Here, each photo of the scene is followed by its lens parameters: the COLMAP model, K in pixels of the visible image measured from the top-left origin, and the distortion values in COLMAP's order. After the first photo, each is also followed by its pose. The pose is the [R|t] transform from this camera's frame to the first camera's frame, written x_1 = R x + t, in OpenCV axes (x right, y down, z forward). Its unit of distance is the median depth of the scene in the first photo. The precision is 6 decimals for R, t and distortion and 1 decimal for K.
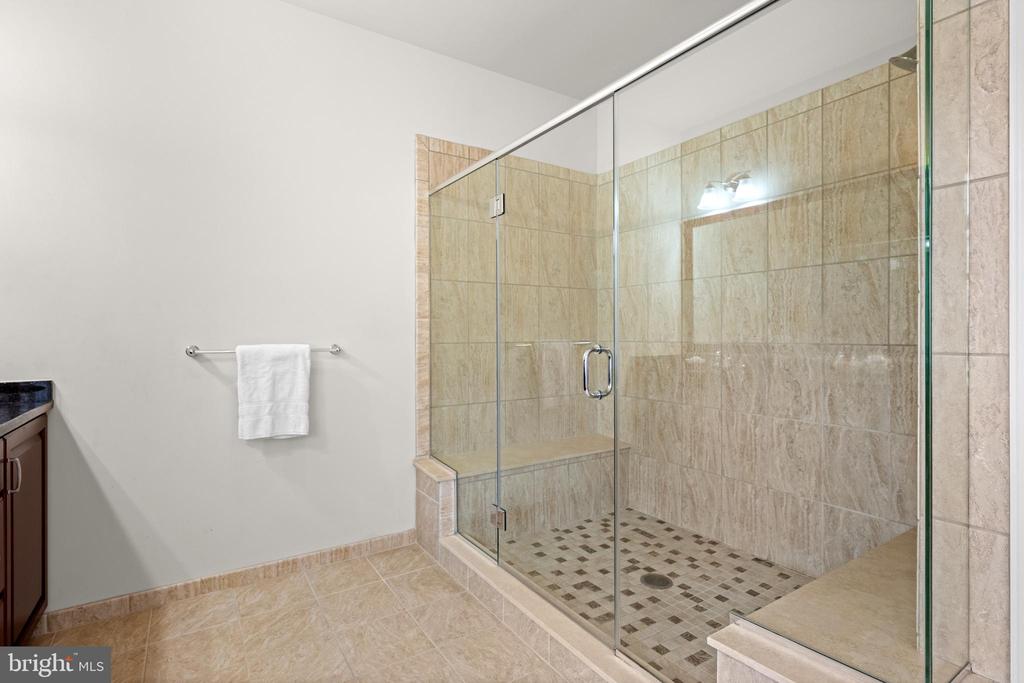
lens RADIAL K [[502.5, 0, 512.0], [0, 502.5, 335.9], [0, 0, 1]] dist [-0.000375, 0.000752]
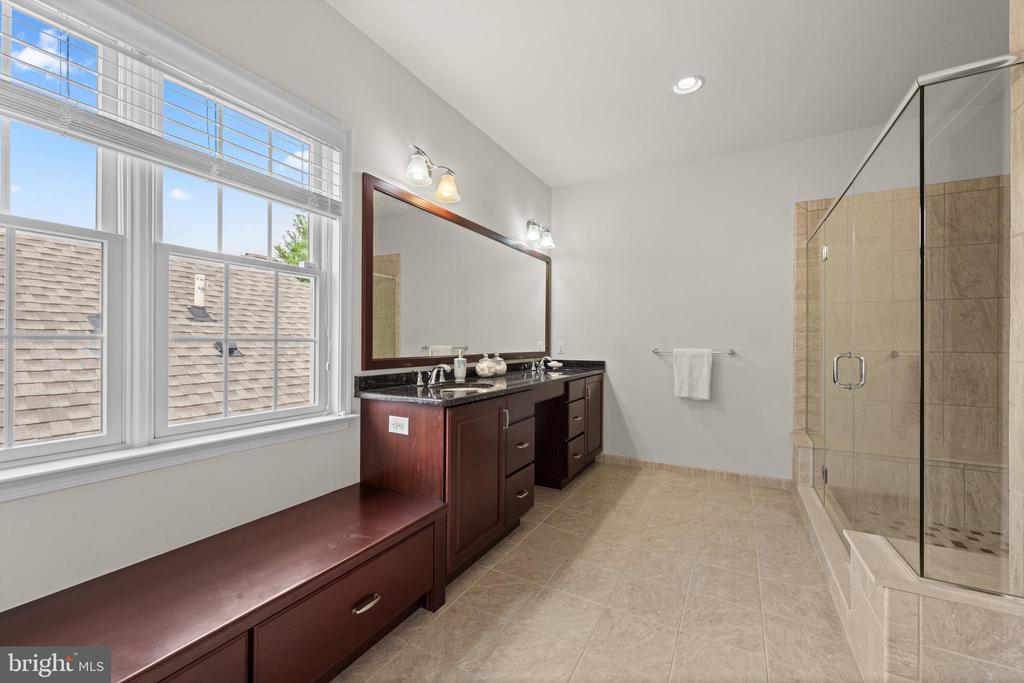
lens RADIAL K [[411.8, 0, 509.9], [0, 411.8, 342.2], [0, 0, 1]] dist [0.002683, 0.000664]
pose [[0.472026, 0.006289, -0.881562, 0.492915], [-0.009009, 0.999957, 0.002310, -0.003288], [0.881539, 0.006852, 0.472062, -0.281200]]
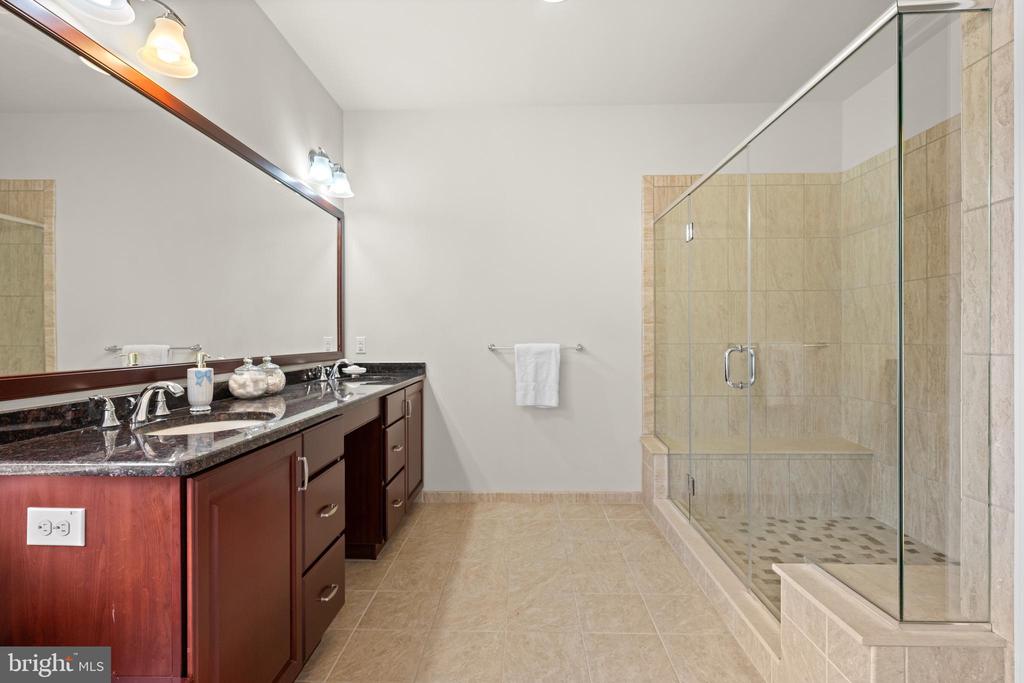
lens RADIAL K [[502.5, 0, 510.9], [0, 502.5, 340.3], [0, 0, 1]] dist [-0.000375, 0.000752]
pose [[0.823317, 0.003836, -0.567569, 0.266513], [-0.000187, 0.999979, 0.006487, -0.001601], [0.567582, -0.005234, 0.823300, -0.228576]]
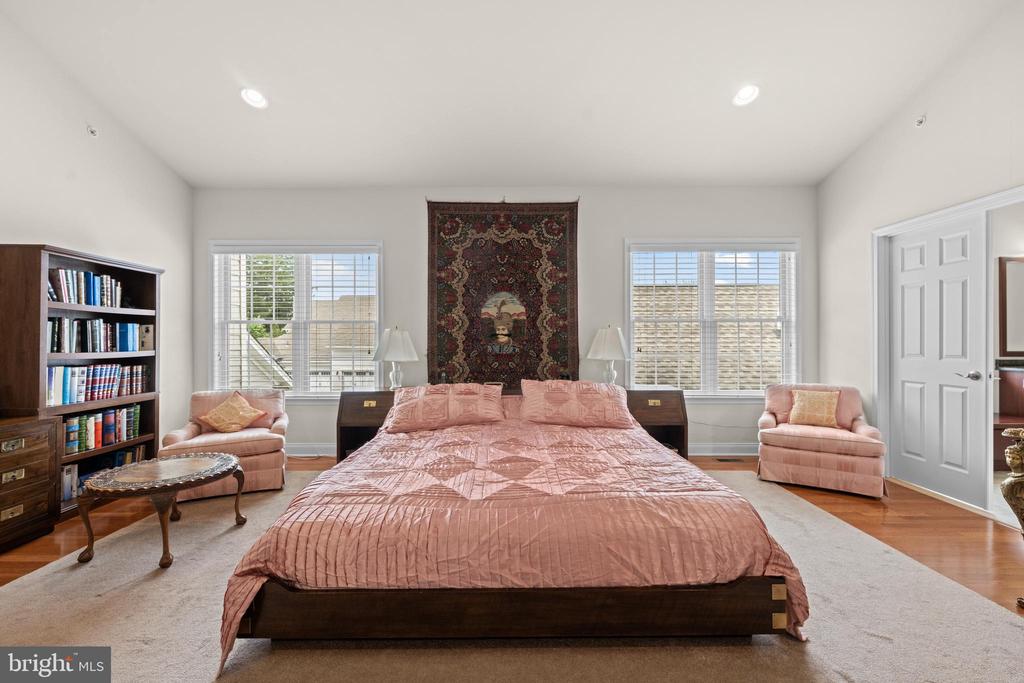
lens RADIAL K [[411.8, 0, 510.4], [0, 411.8, 342.7], [0, 0, 1]] dist [0.002683, 0.000664]
pose [[-0.545085, 0.006914, -0.838352, 2.043251], [0.003007, 0.999976, 0.006292, -0.013742], [0.838376, 0.000909, -0.545092, -0.876116]]
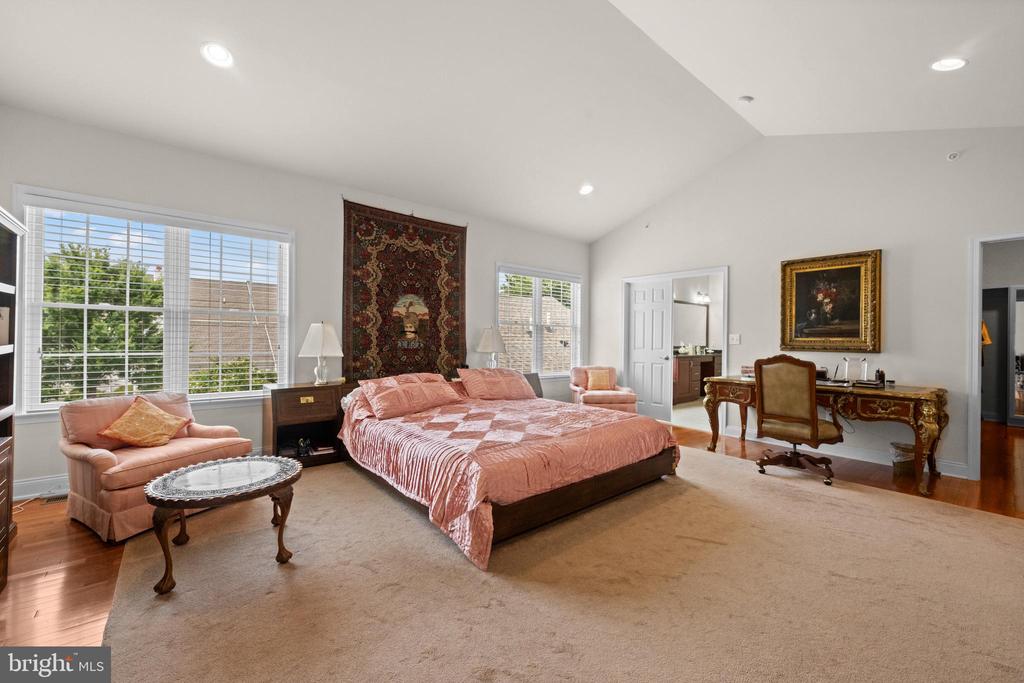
lens RADIAL K [[411.8, 0, 512.6], [0, 411.8, 338.7], [0, 0, 1]] dist [0.002683, 0.000664]
pose [[0.118373, 0.005166, -0.992956, 2.595176], [-0.014368, 0.999891, 0.003489, -0.016589], [0.992865, 0.013854, 0.118435, -1.554550]]
